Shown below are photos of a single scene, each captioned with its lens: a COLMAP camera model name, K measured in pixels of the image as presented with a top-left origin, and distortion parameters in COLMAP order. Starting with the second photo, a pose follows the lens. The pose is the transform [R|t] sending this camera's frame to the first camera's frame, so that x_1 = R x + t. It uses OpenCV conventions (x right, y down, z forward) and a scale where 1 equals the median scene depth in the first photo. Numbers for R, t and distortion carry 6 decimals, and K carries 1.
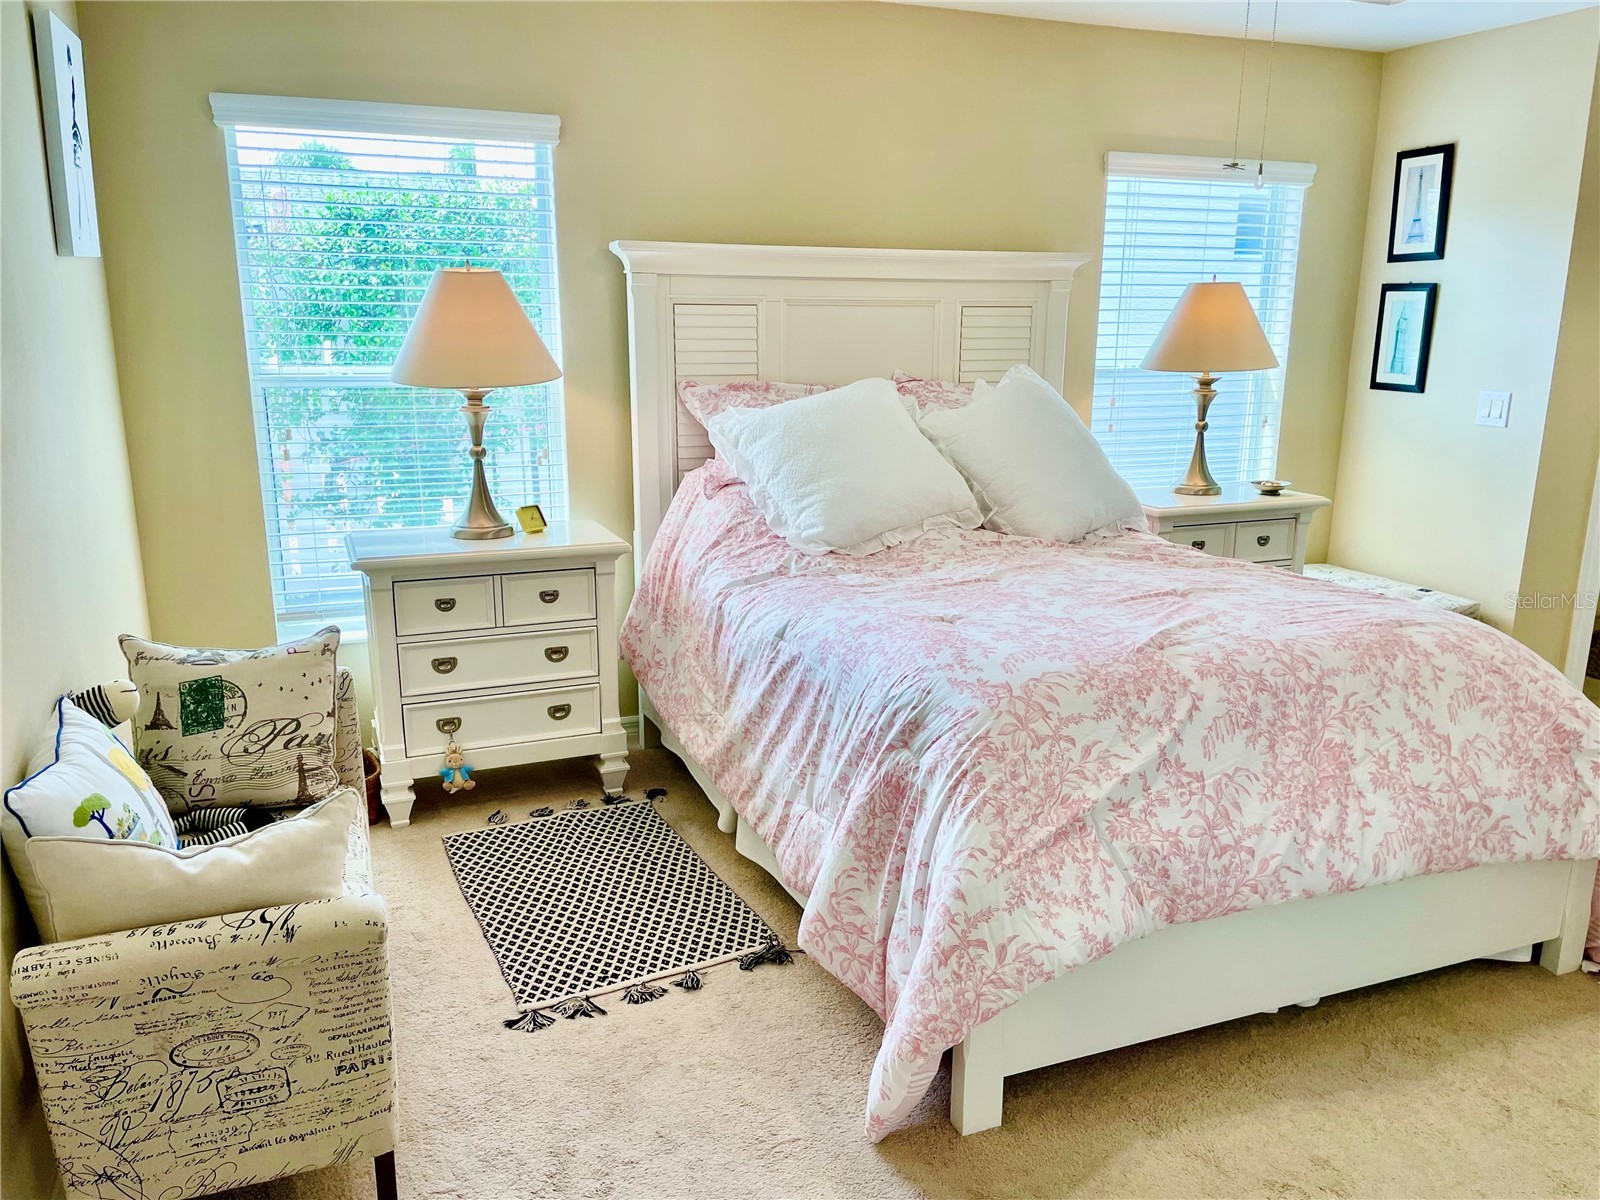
lens RADIAL K [[1132.5, 0, 802.1], [0, 1132.5, 566.4], [0, 0, 1]] dist [0.308375, -0.344538]
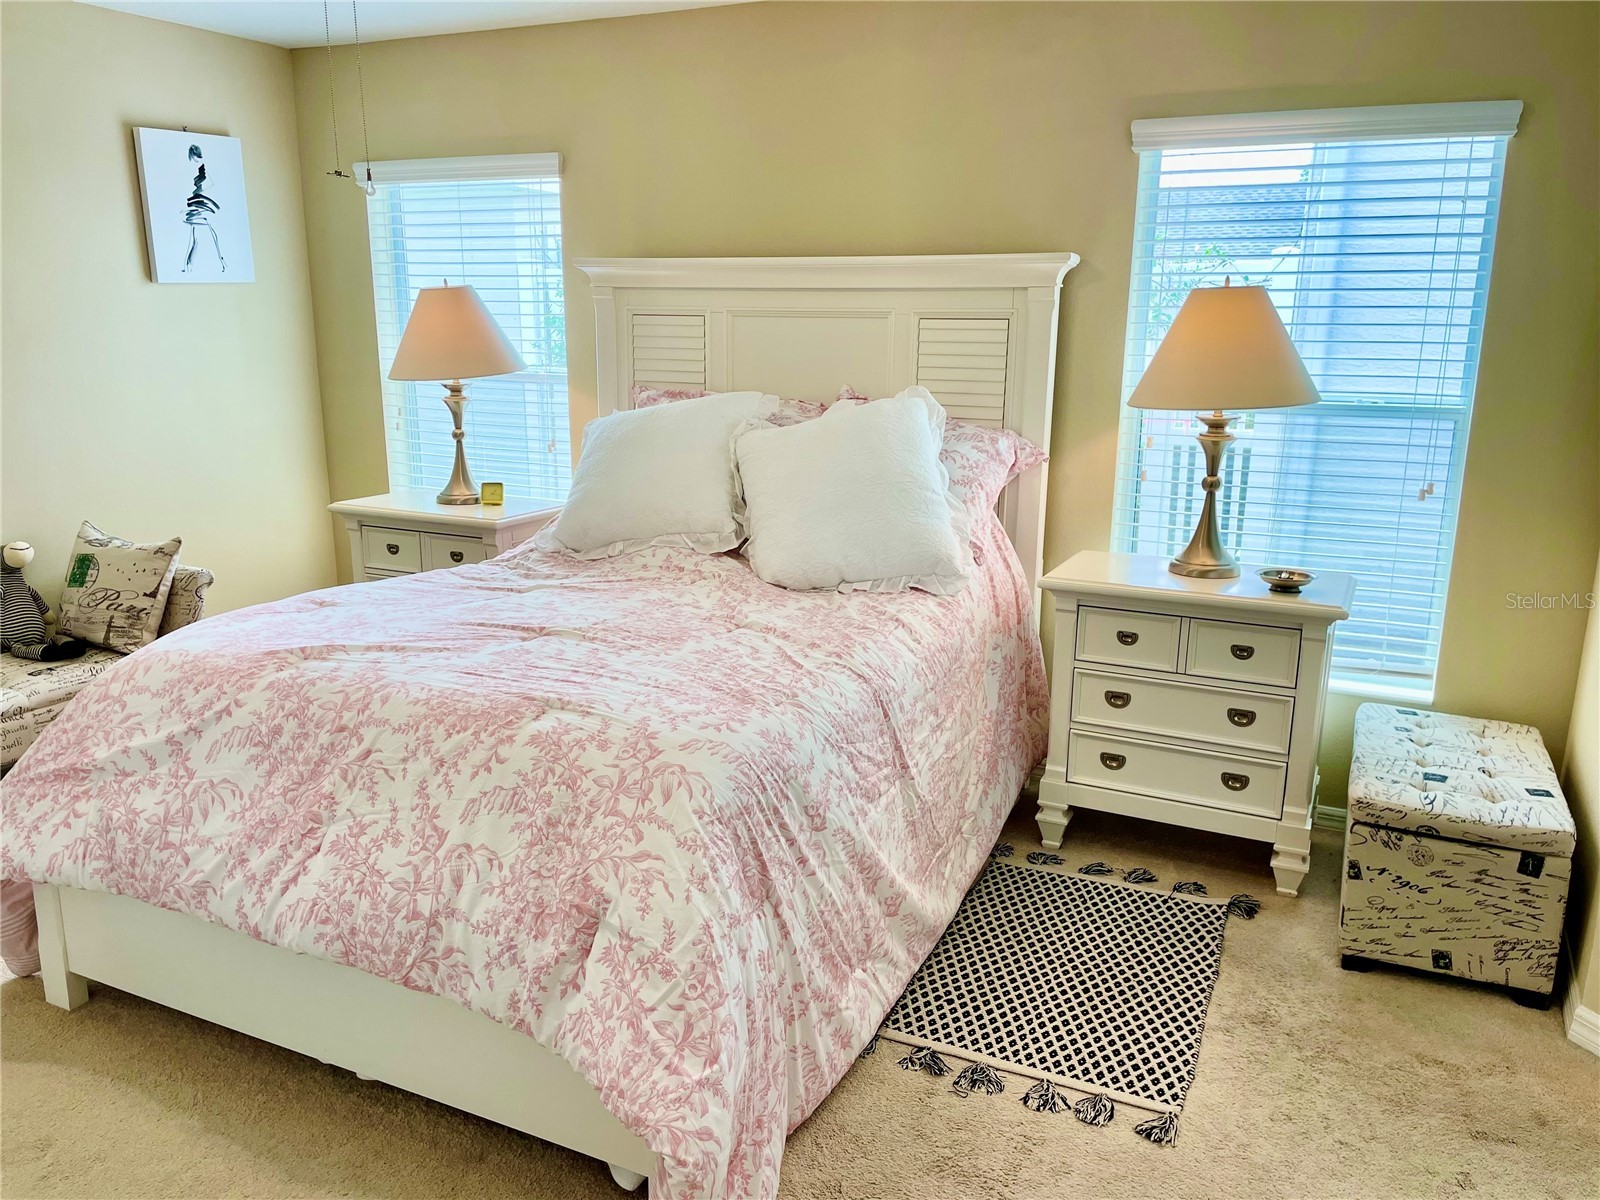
lens RADIAL K [[1226.3, 0, 804.6], [0, 1226.3, 608.5], [0, 0, 1]] dist [-0.015676, 0.000367]
pose [[0.674006, 0.171174, -0.718621, 0.970009], [-0.169949, 0.982621, 0.074660, -0.085415], [0.718911, 0.071808, 0.691383, 0.450461]]
